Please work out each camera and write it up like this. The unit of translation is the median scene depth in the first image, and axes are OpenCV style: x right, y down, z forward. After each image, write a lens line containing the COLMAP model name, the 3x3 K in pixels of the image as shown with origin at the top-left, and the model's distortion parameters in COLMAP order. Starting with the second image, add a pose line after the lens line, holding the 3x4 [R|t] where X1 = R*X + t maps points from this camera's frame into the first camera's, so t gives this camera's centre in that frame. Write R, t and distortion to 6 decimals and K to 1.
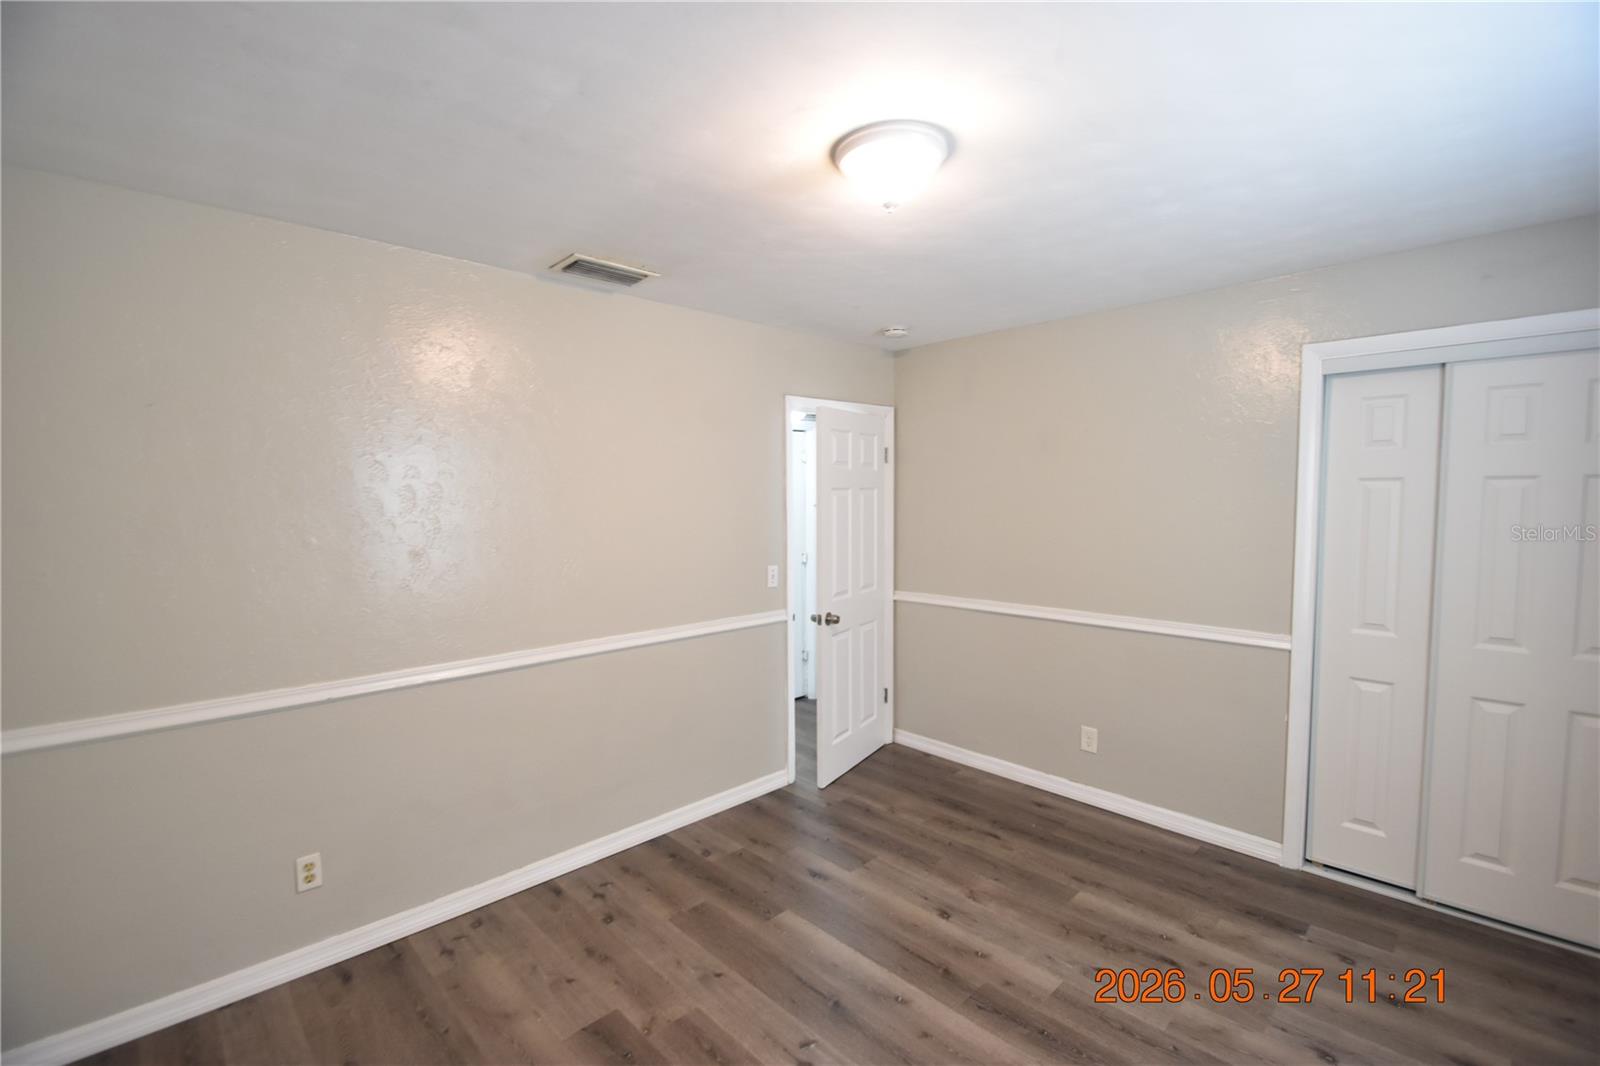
lens RADIAL K [[697.3, 0, 794.7], [0, 697.3, 536.9], [0, 0, 1]] dist [0.000692, -0.009307]
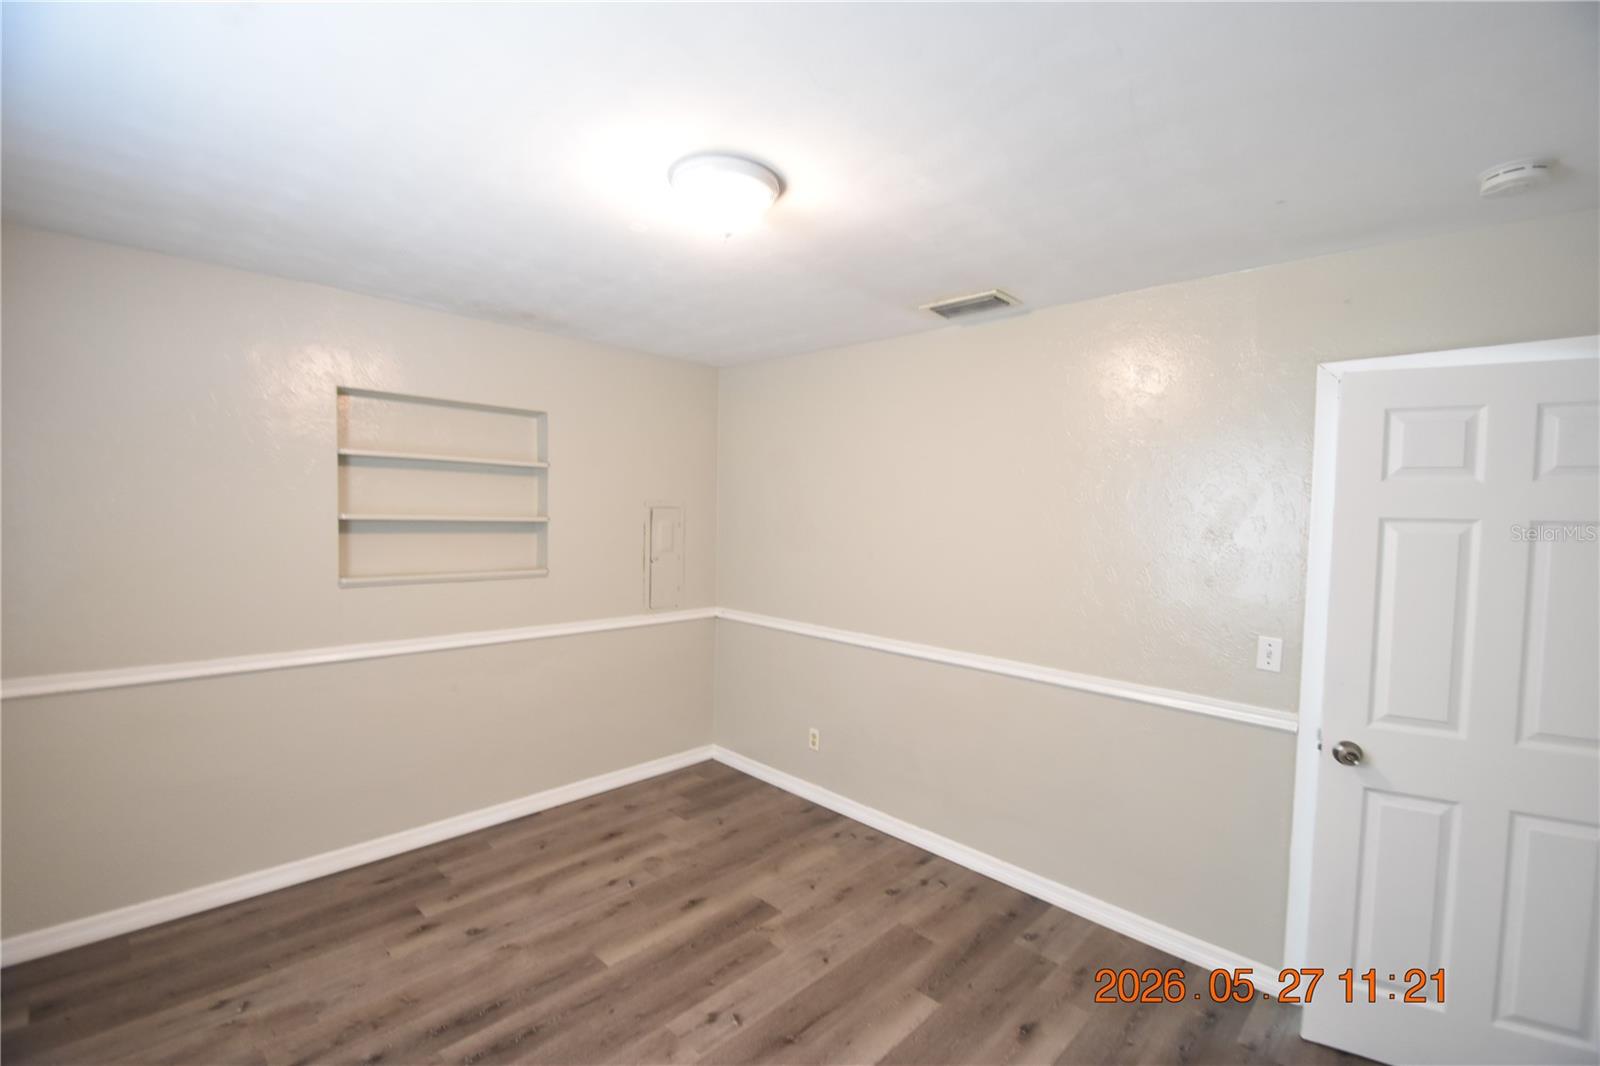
lens RADIAL K [[697.3, 0, 804.2], [0, 697.3, 538.8], [0, 0, 1]] dist [0.000692, -0.009307]
pose [[0.030142, 0.047844, -0.998400, 0.854304], [-0.081108, 0.995677, 0.045264, -0.061261], [0.996249, 0.079614, 0.033892, 0.802599]]
